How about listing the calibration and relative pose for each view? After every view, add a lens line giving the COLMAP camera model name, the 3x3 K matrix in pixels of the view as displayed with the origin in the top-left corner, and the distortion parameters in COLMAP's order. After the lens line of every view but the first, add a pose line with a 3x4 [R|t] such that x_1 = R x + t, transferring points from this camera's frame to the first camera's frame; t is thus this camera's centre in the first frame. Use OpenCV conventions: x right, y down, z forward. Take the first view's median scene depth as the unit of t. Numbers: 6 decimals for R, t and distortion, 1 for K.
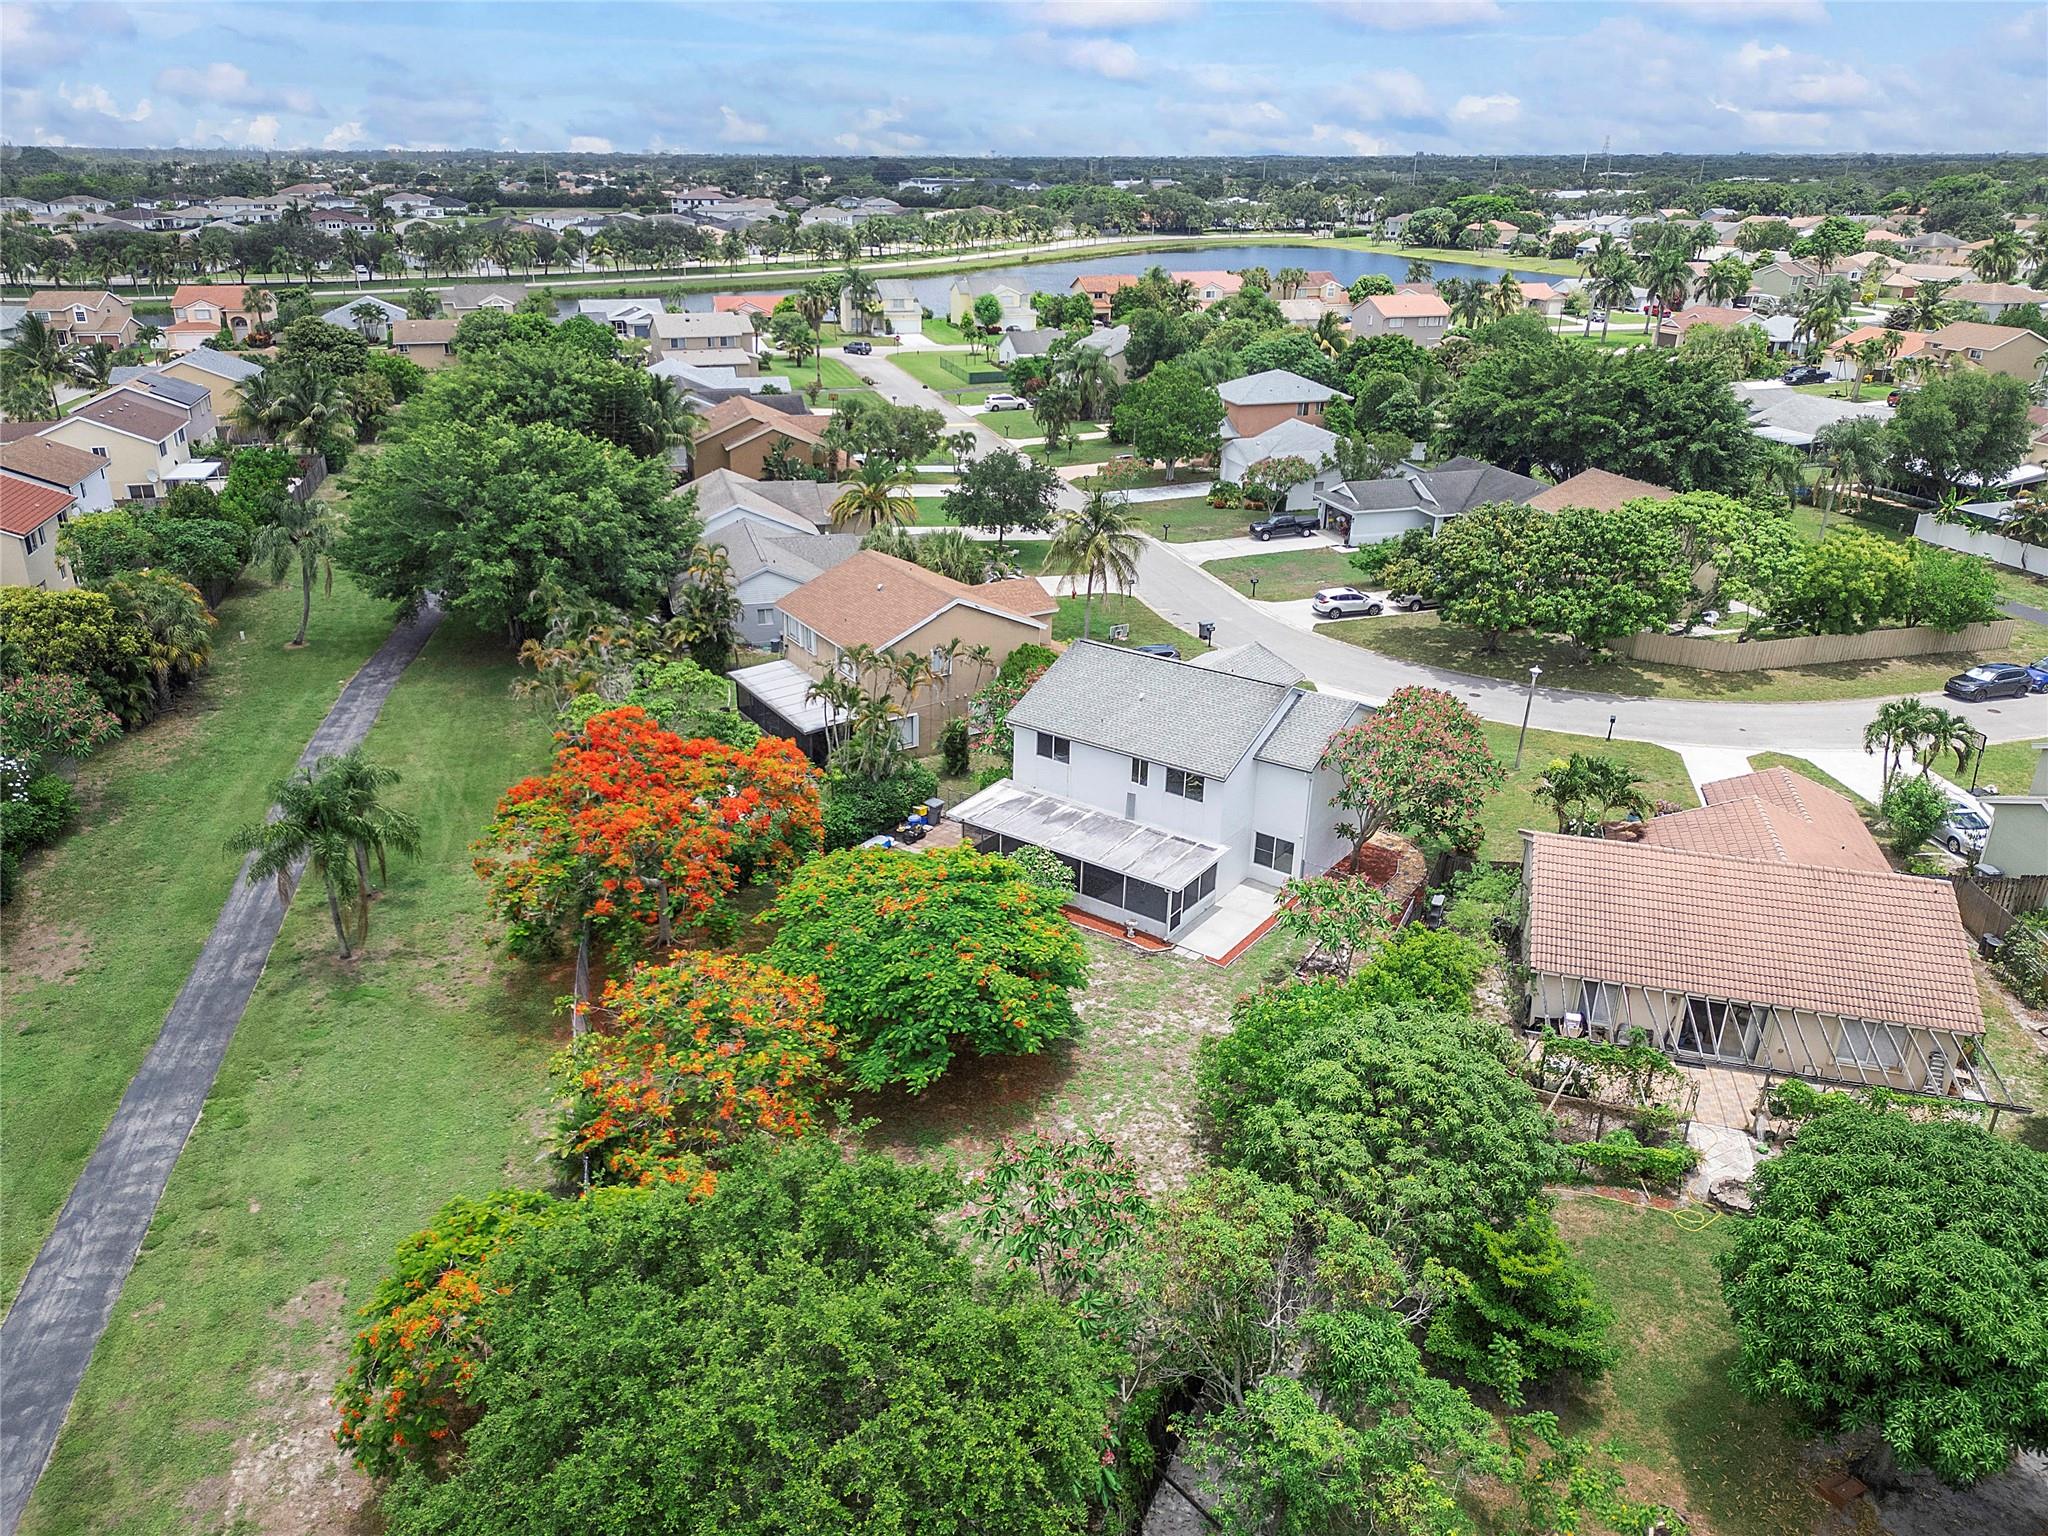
lens RADIAL K [[1440.2, 0, 994.5], [0, 1440.2, 766.8], [0, 0, 1]] dist [0.068152, -0.057604]
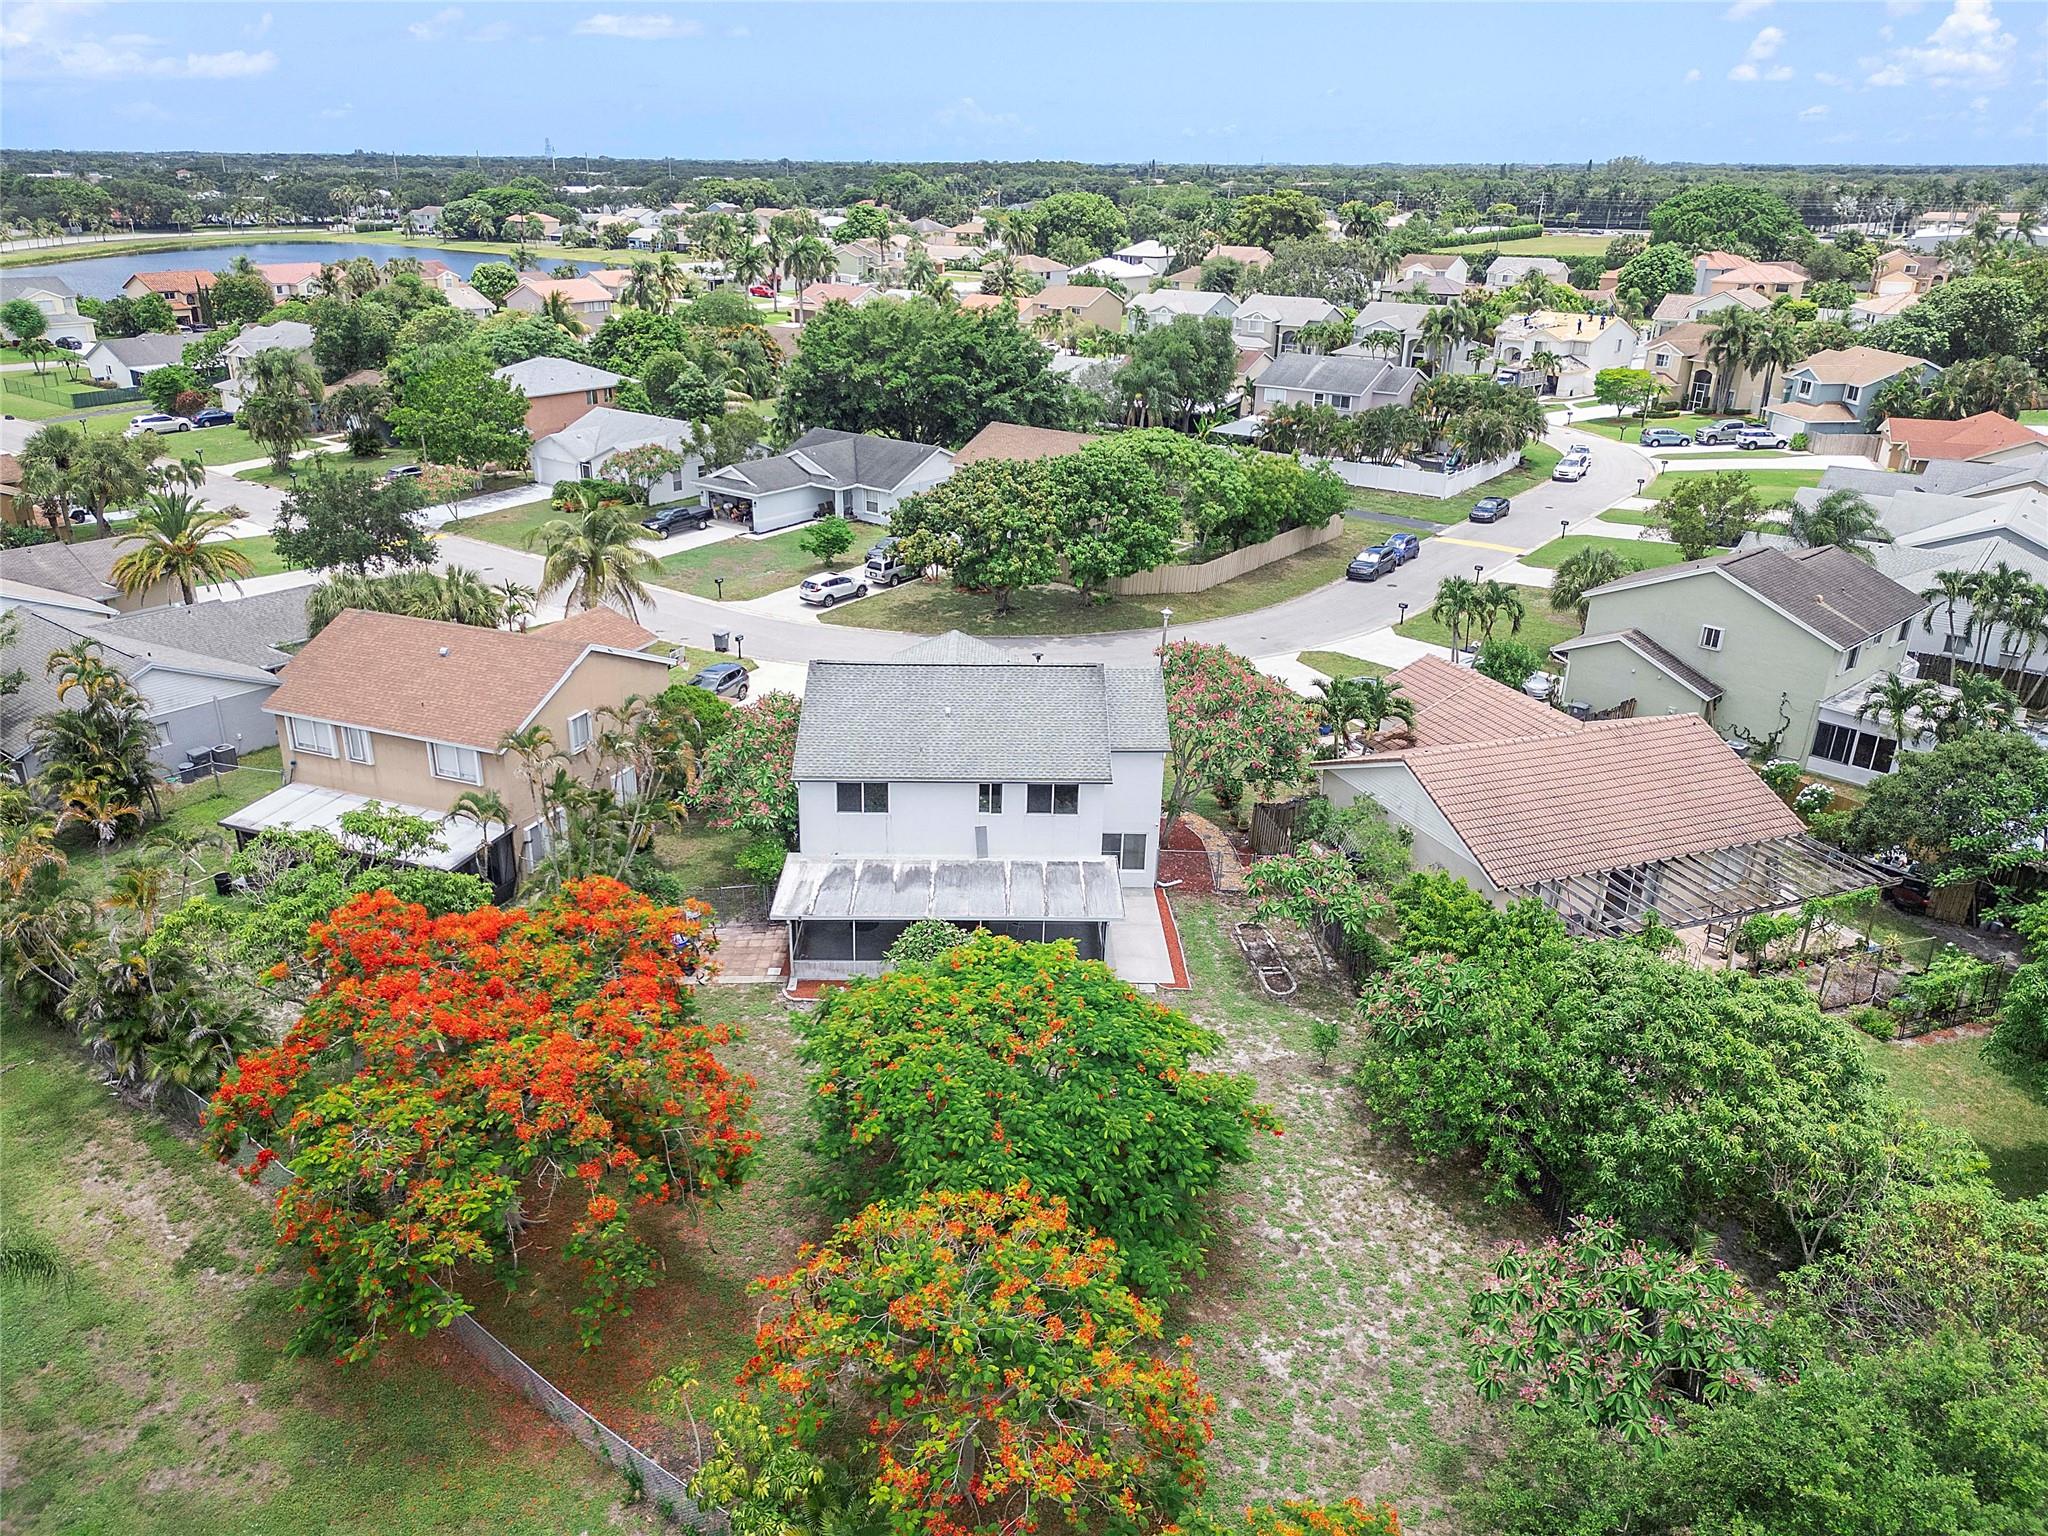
lens RADIAL K [[1440.7, 0, 1007.7], [0, 1440.7, 786.4], [0, 0, 1]] dist [0.076821, -0.072689]
pose [[0.798877, -0.236952, 0.552856, -0.244178], [0.230943, 0.969521, 0.081821, -0.048117], [-0.555393, 0.062313, 0.829250, 0.219588]]
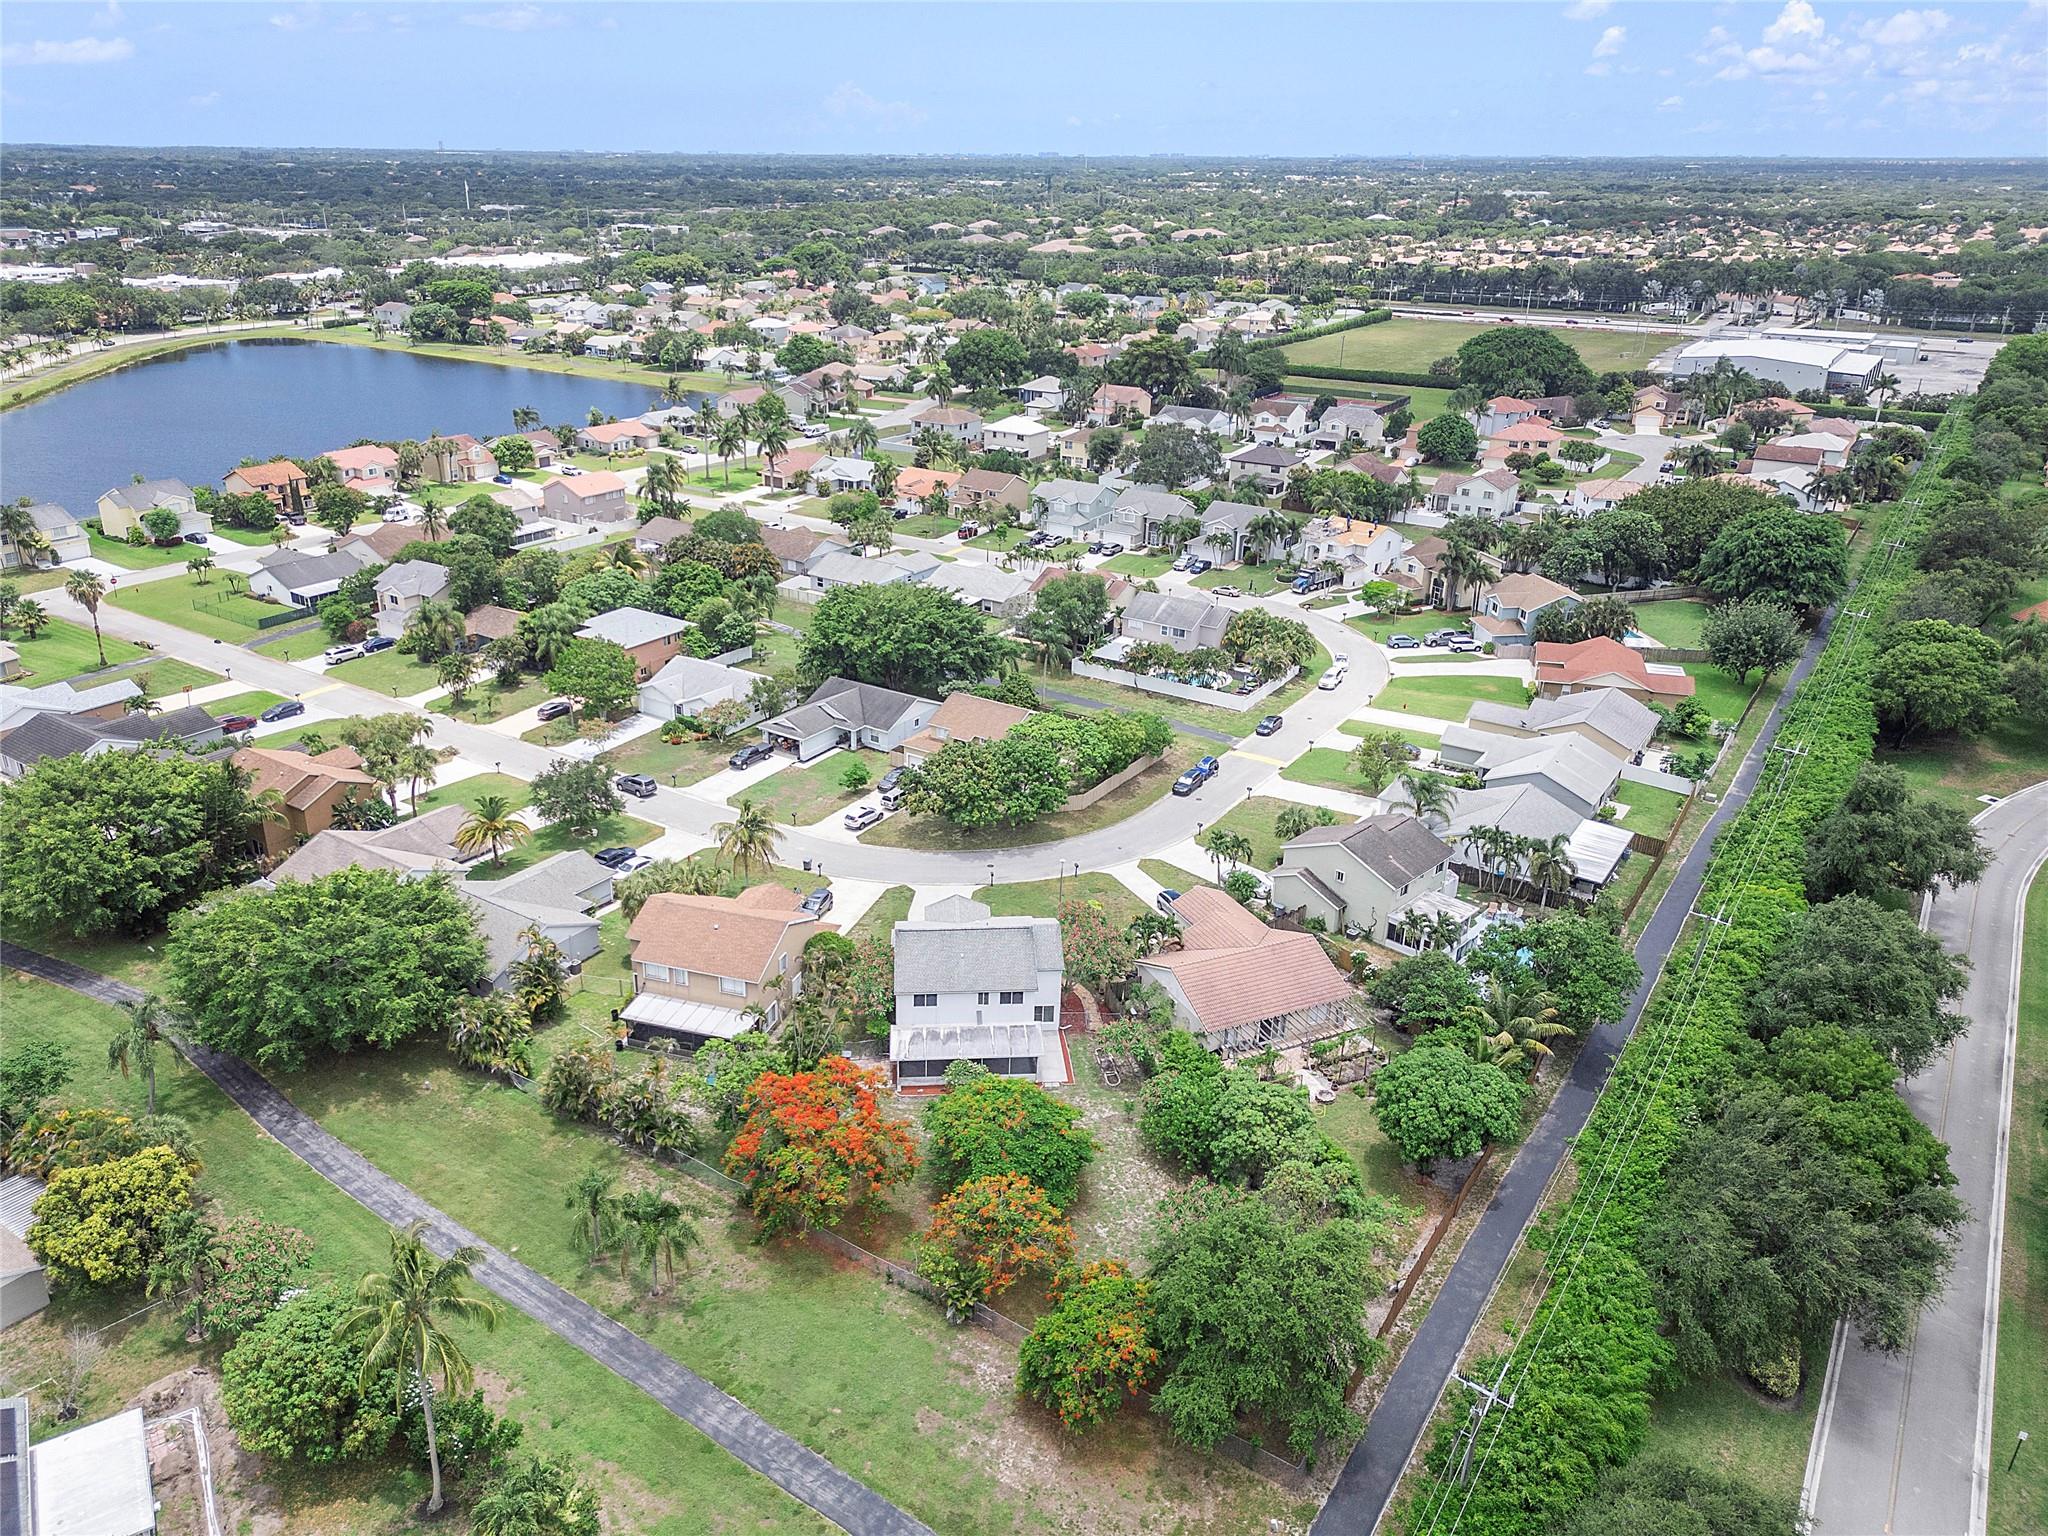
lens RADIAL K [[1409.7, 0, 1013.4], [0, 1409.7, 768.9], [0, 0, 1]] dist [0.119120, -0.183194]
pose [[0.755793, -0.248061, 0.606005, -0.627030], [0.246916, 0.965114, 0.087111, -0.300647], [-0.606473, 0.083795, 0.790676, -0.331117]]
